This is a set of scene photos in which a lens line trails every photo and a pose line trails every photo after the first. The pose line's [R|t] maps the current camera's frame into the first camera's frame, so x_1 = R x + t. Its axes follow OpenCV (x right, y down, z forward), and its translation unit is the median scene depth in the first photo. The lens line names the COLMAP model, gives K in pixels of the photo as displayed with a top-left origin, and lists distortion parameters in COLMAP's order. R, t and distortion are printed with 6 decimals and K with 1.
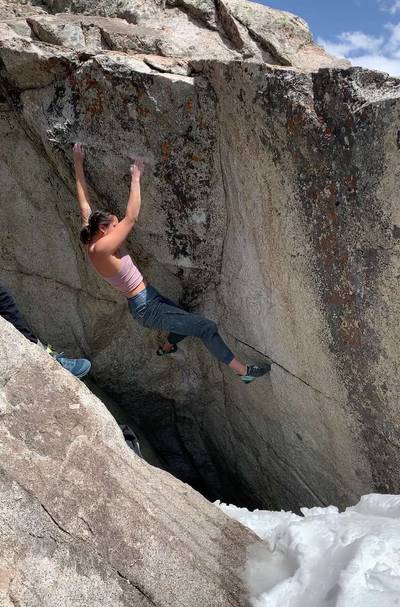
lens RADIAL K [[609.8, 0, 209.2], [0, 609.8, 357.2], [0, 0, 1]] dist [0.004783, 0.000000]
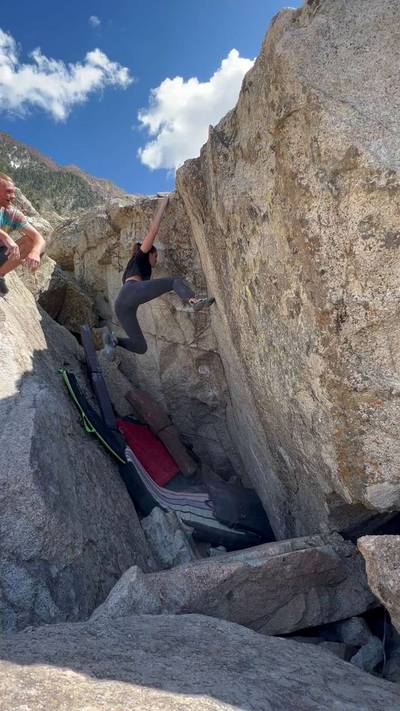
lens RADIAL K [[323.9, 0, 204.0], [0, 323.9, 356.4], [0, 0, 1]] dist [-0.009477, 0.000455]
pose [[0.924252, 0.001707, -0.381778, 0.357770], [-0.074634, 0.981504, -0.176294, 0.134101], [0.374416, 0.191434, 0.907285, 0.246879]]
